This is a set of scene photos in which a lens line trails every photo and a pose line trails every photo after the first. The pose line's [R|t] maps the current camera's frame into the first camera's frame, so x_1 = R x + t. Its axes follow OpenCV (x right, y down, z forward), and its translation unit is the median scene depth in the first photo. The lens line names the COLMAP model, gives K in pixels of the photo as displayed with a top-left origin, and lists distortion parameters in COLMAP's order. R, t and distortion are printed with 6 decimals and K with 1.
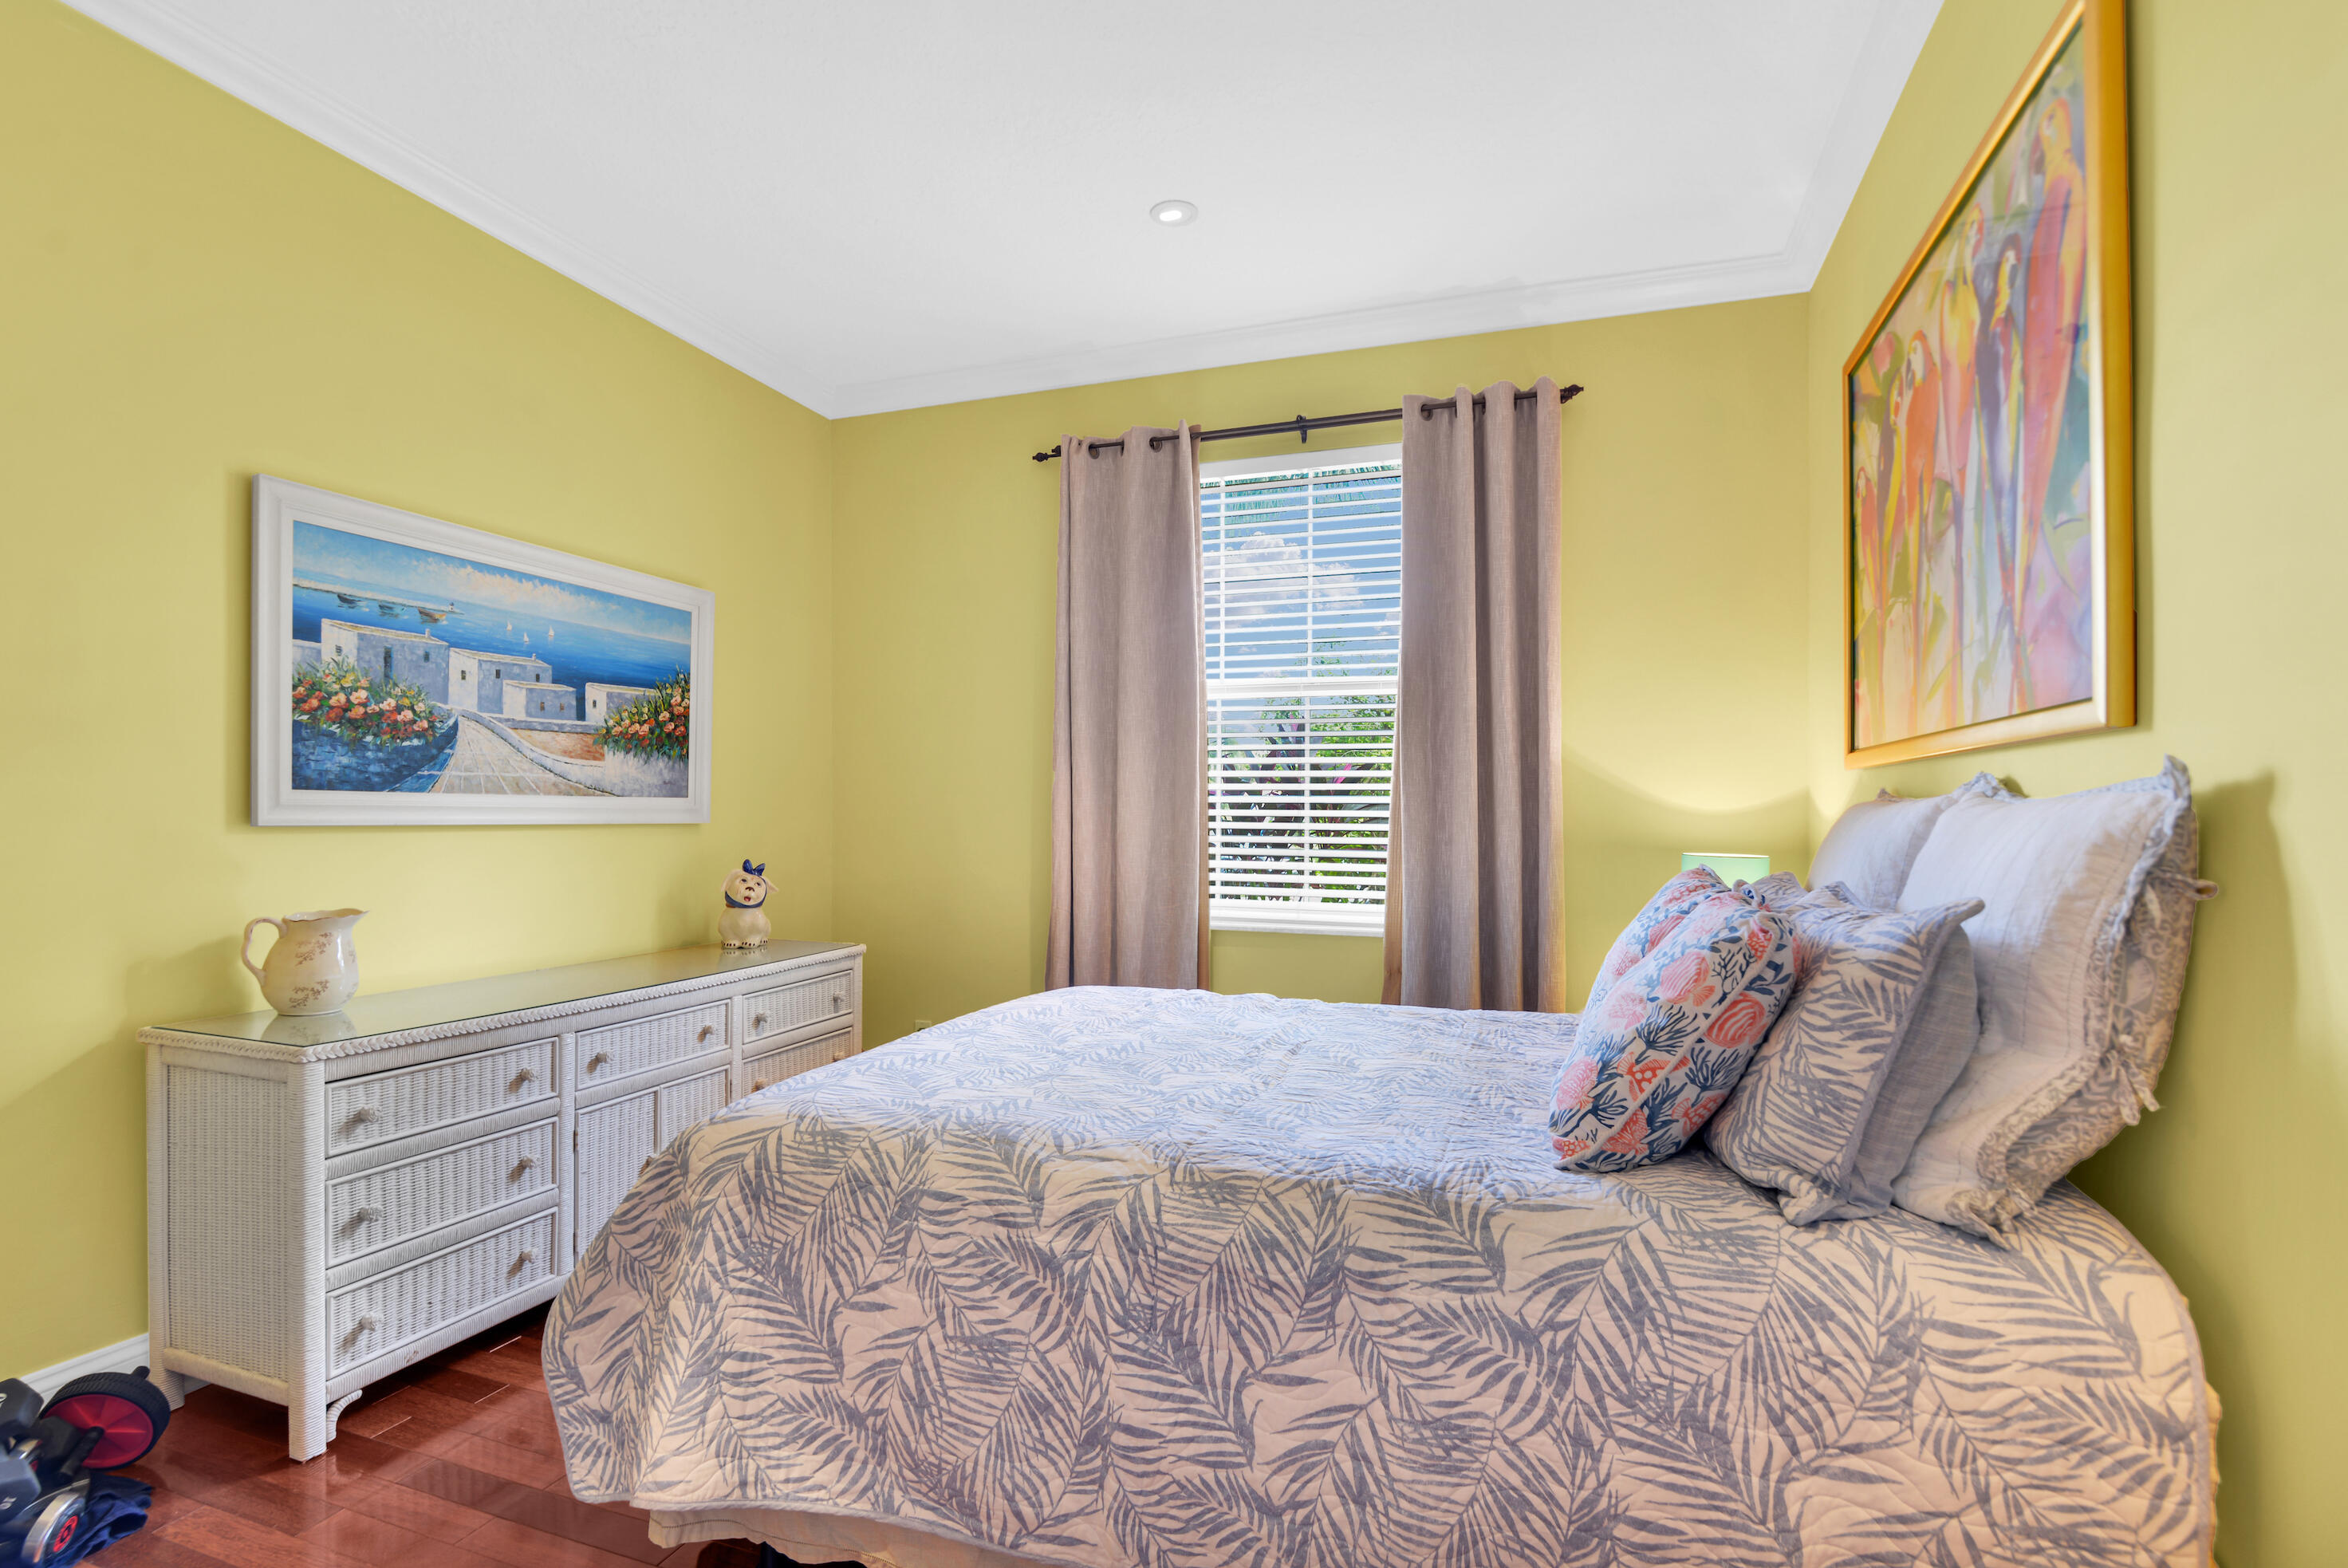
lens RADIAL K [[1127.0, 0, 1170.8], [0, 1127.0, 818.6], [0, 0, 1]] dist [-0.017891, -0.000030]
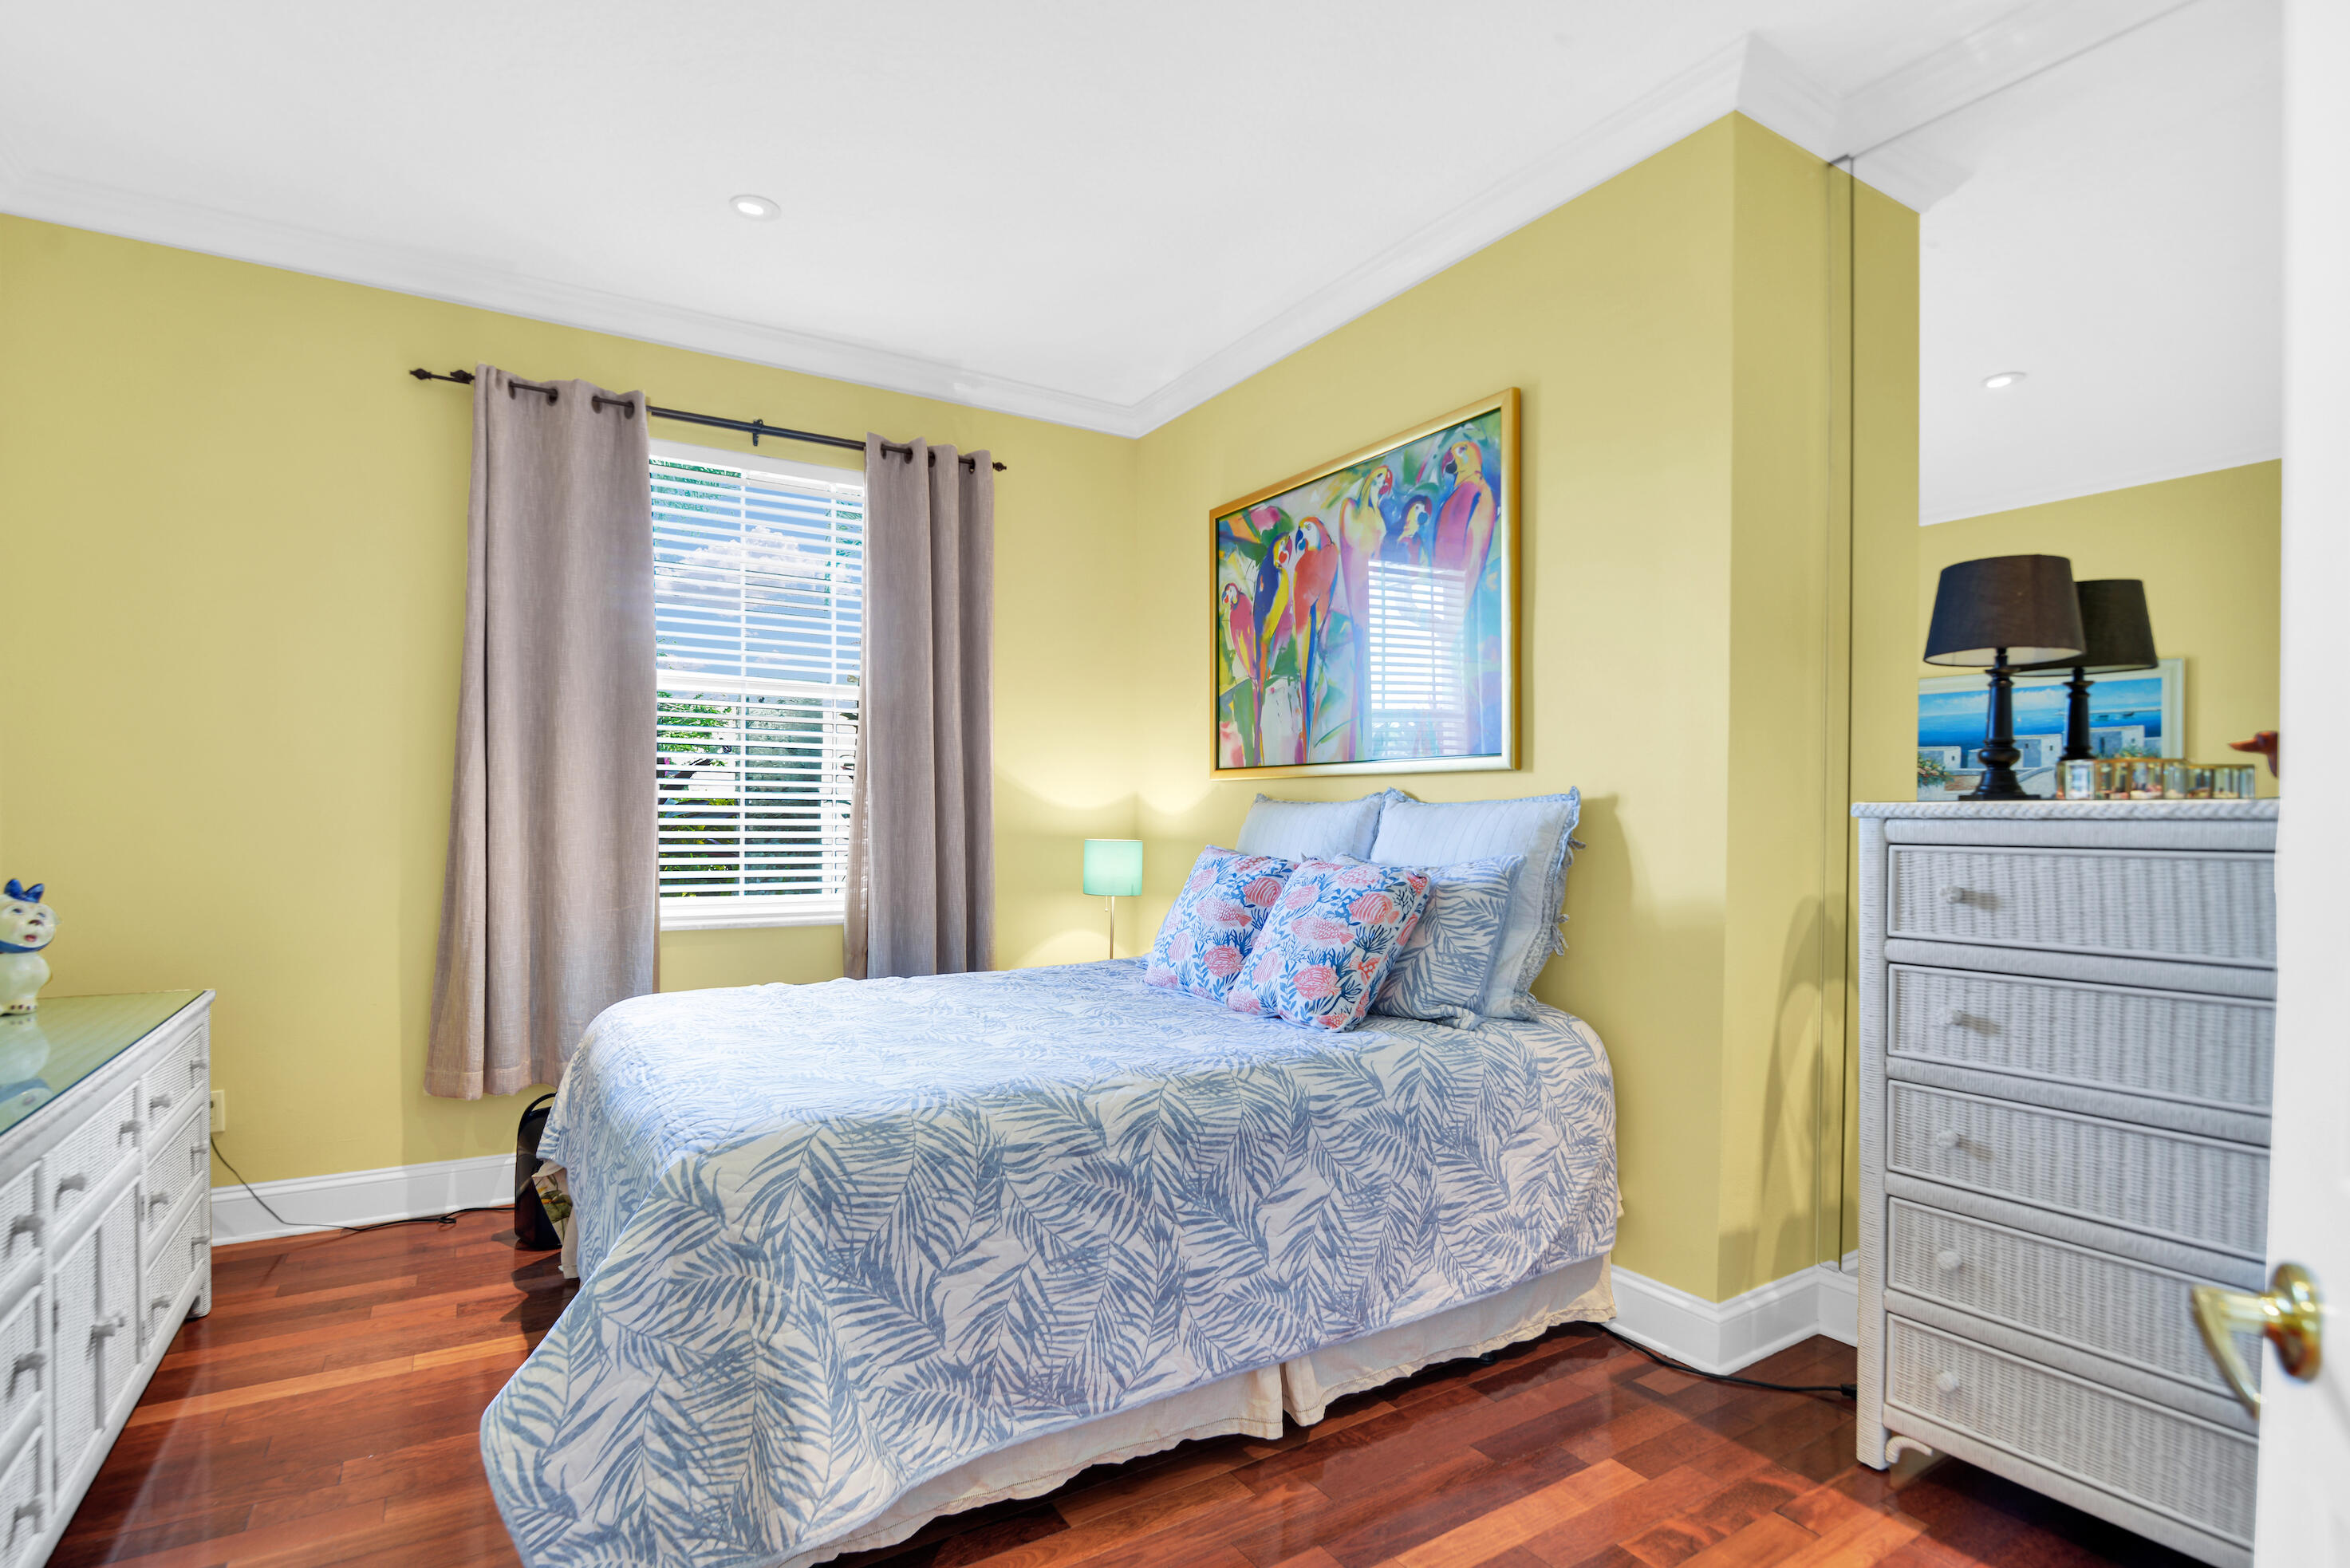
lens RADIAL K [[1118.7, 0, 1156.6], [0, 1118.7, 820.5], [0, 0, 1]] dist [-0.015776, -0.000521]
pose [[0.632346, -0.006790, 0.774657, -0.662397], [0.001100, 0.999968, 0.007867, -0.002740], [-0.774686, -0.004122, 0.632333, 0.119922]]
